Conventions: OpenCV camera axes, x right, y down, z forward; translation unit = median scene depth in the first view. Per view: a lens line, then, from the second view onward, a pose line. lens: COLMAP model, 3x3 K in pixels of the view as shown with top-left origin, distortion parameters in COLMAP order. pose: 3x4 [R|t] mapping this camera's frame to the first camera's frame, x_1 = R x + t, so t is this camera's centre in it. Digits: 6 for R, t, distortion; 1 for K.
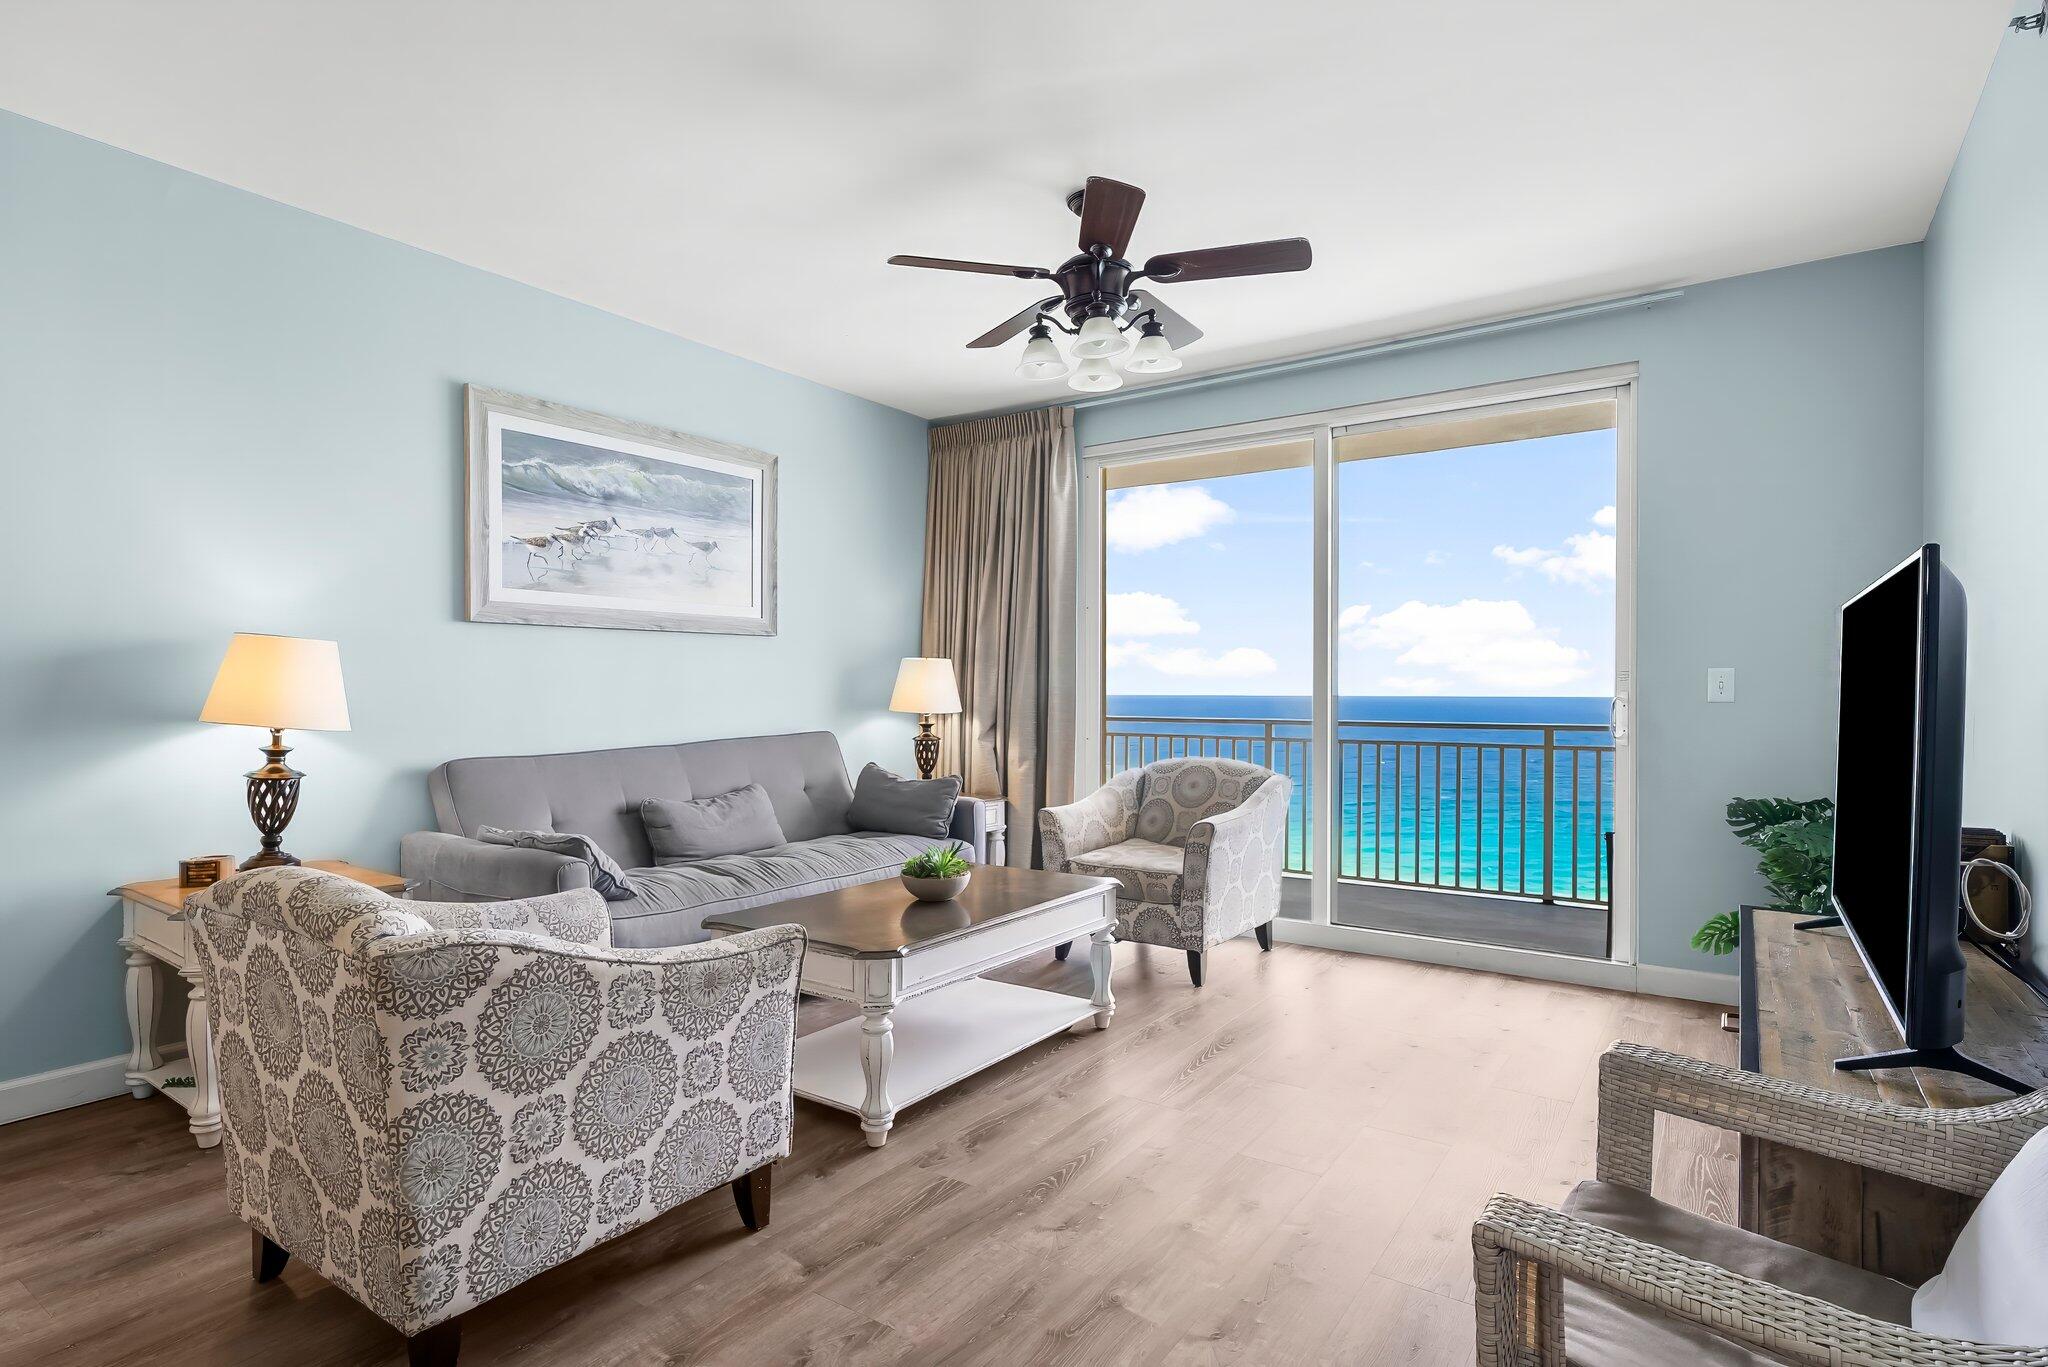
lens RADIAL K [[1027.5, 0, 1017.2], [0, 1027.5, 698.3], [0, 0, 1]] dist [0.004607, 0.000008]
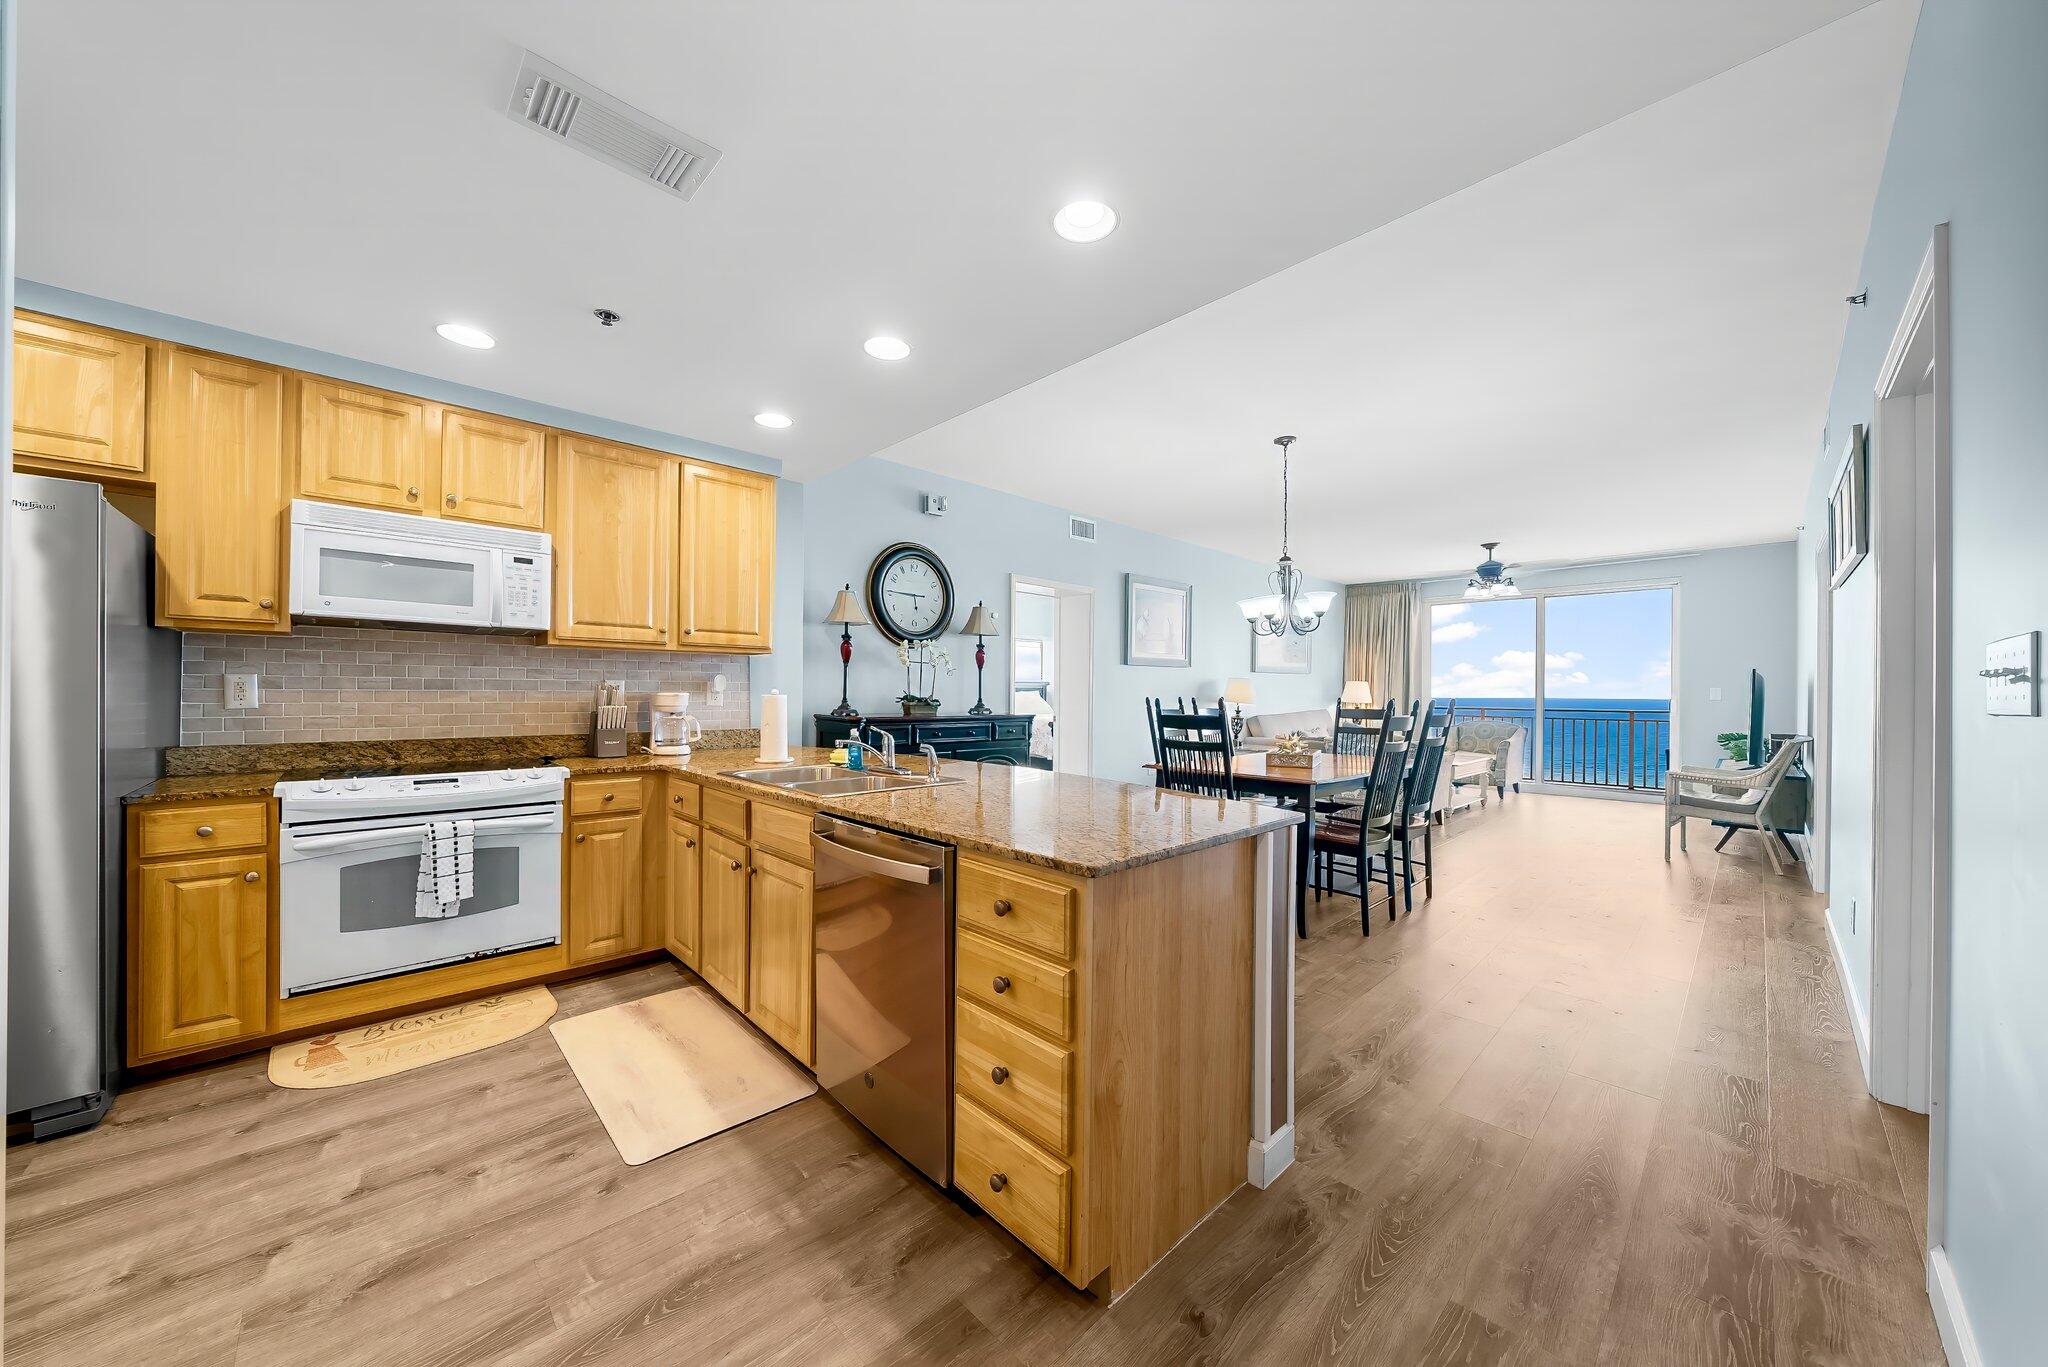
lens RADIAL K [[703.6, 0, 1024.8], [0, 703.6, 689.9], [0, 0, 1]] dist [-0.003586, 0.000400]
pose [[0.981766, 0.004138, -0.190051, -0.696495], [-0.005740, 0.999952, -0.007883, 0.001259], [0.190009, 0.008830, 0.981743, -1.073867]]
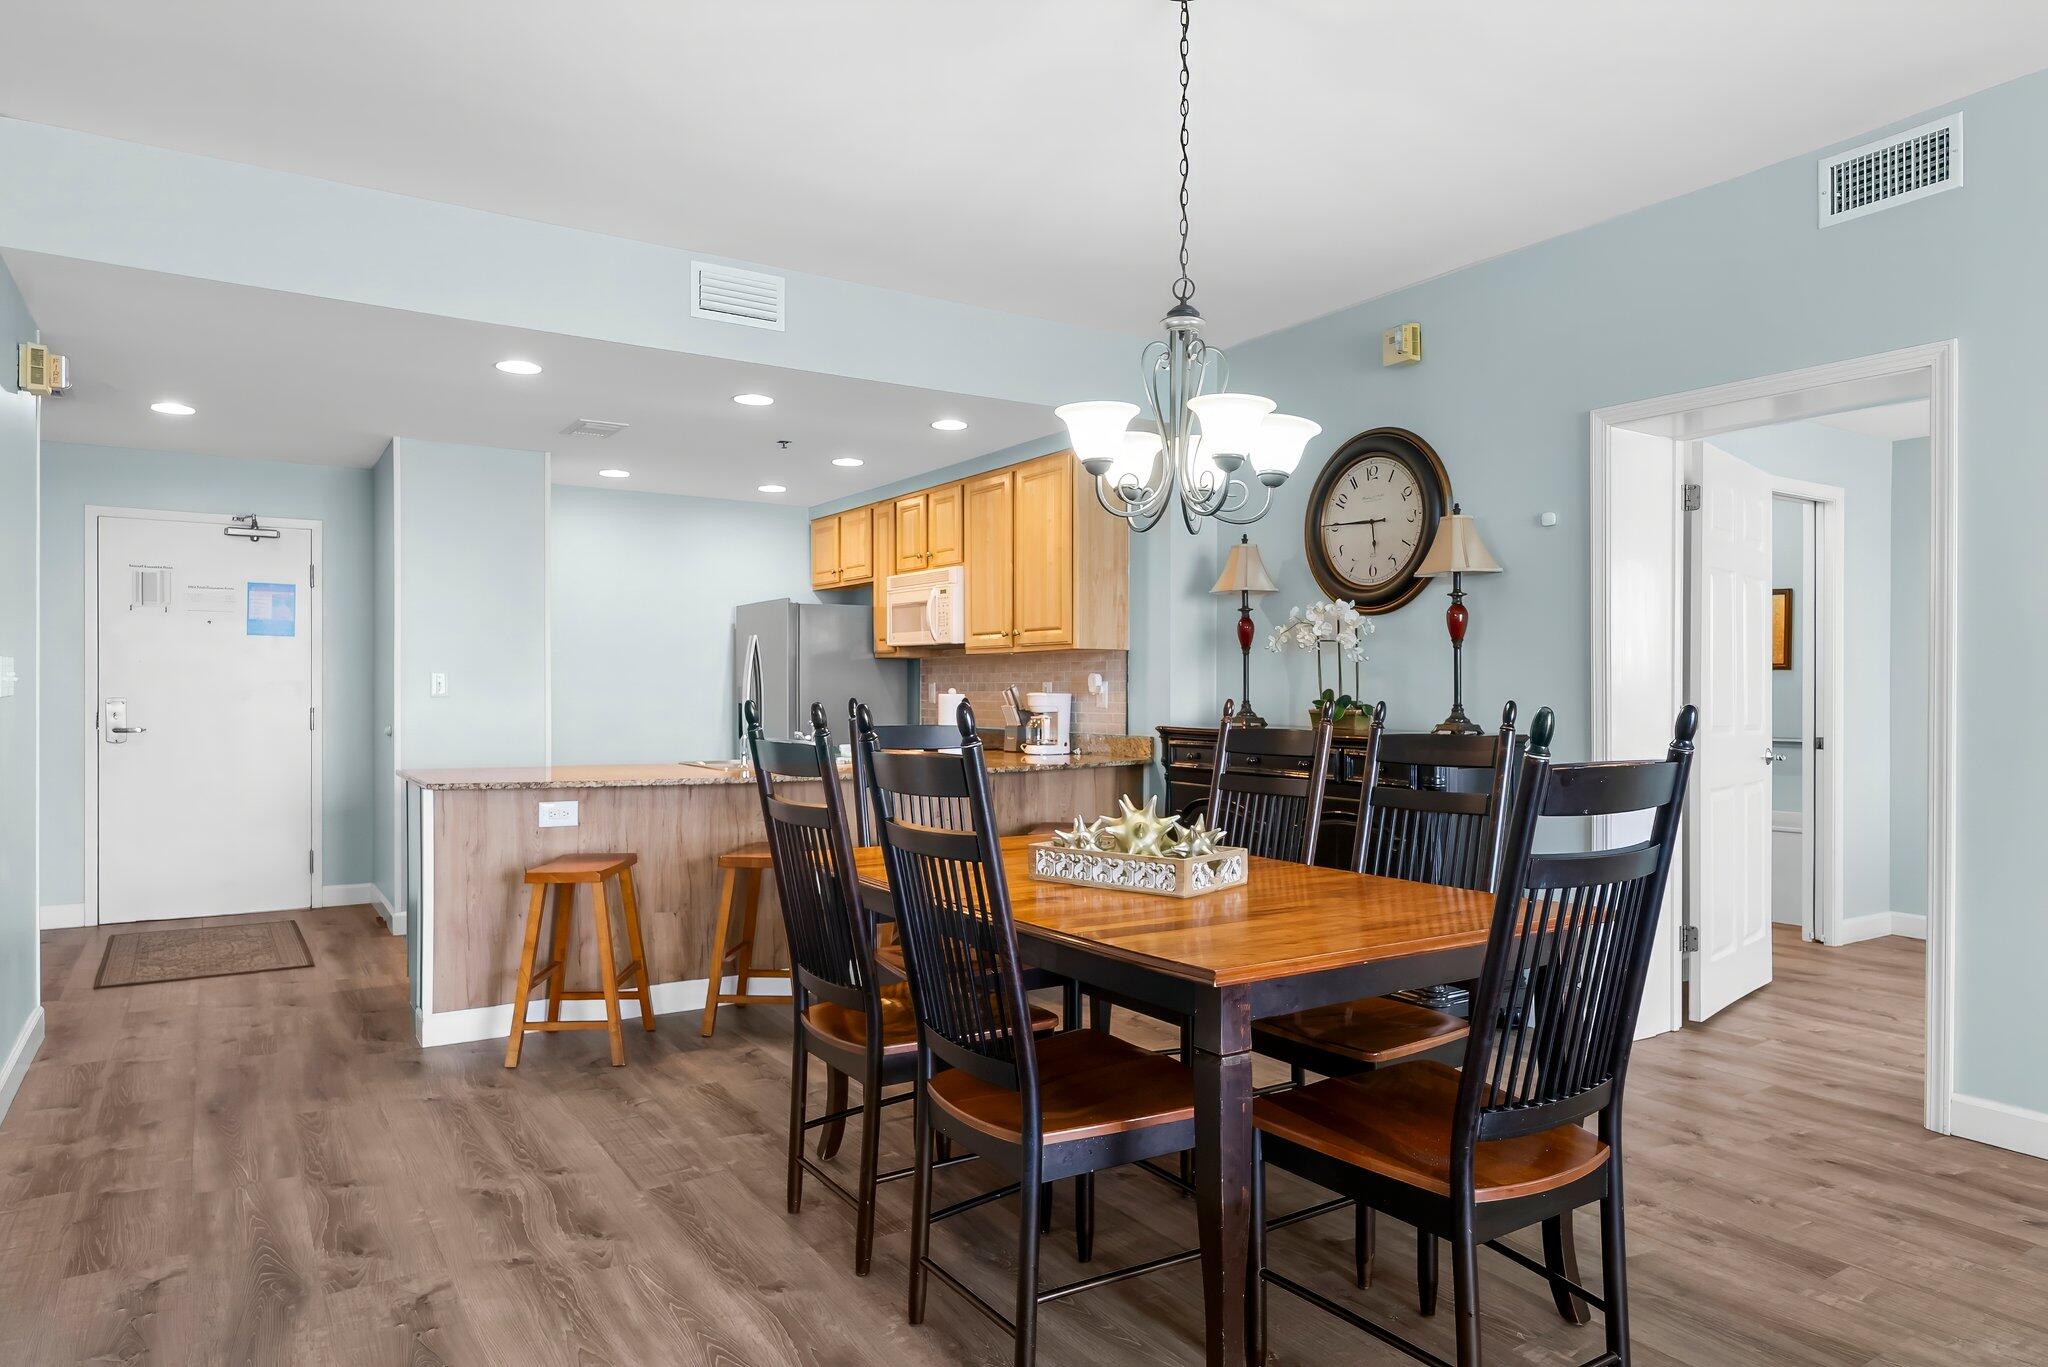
lens RADIAL K [[1256.2, 0, 1024.5], [0, 1256.2, 695.9], [0, 0, 1]] dist [0.007178, -0.001904]
pose [[-0.369024, -0.000017, -0.929420, 0.069668], [-0.007362, 0.999969, 0.002905, -0.000449], [0.929391, 0.007914, -0.369013, 0.089675]]
